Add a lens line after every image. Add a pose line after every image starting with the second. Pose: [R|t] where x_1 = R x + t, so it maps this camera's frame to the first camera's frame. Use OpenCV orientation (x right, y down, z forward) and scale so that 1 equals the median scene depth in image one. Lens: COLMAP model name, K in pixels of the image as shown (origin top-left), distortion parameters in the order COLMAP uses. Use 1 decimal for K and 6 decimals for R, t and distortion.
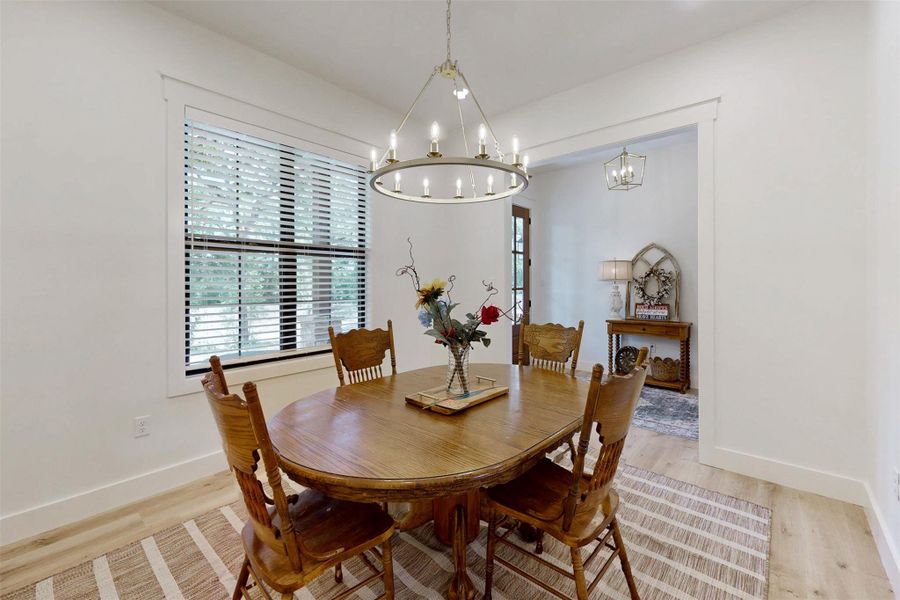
lens RADIAL K [[379.5, 0, 453.0], [0, 379.5, 279.2], [0, 0, 1]] dist [0.000388, 0.000028]
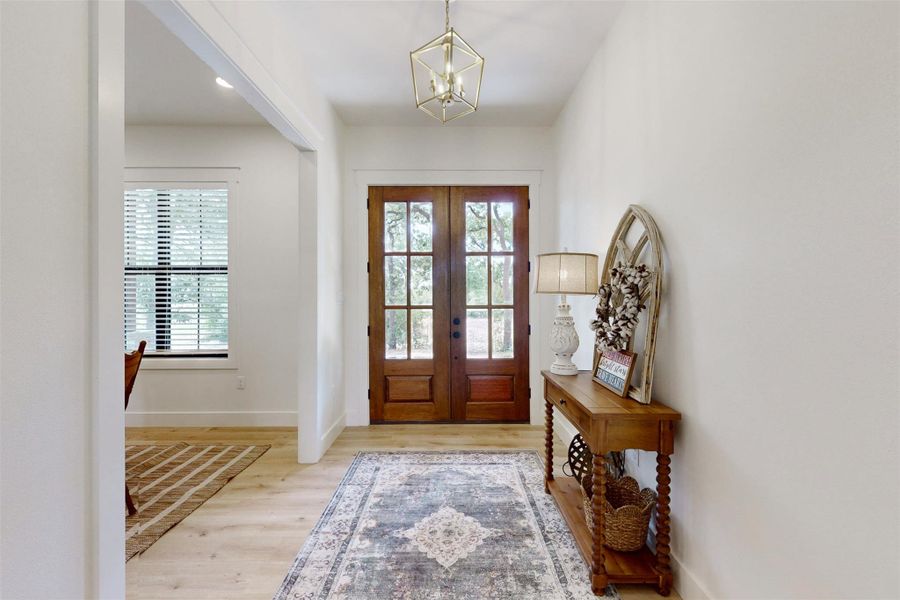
lens RADIAL K [[352.3, 0, 454.5], [0, 352.3, 296.6], [0, 0, 1]] dist [0.000645, 0.000064]
pose [[0.663673, -0.008978, -0.747969, 0.992441], [0.008125, 0.999956, -0.004794, 0.019136], [0.747979, -0.002895, 0.663717, 0.855444]]
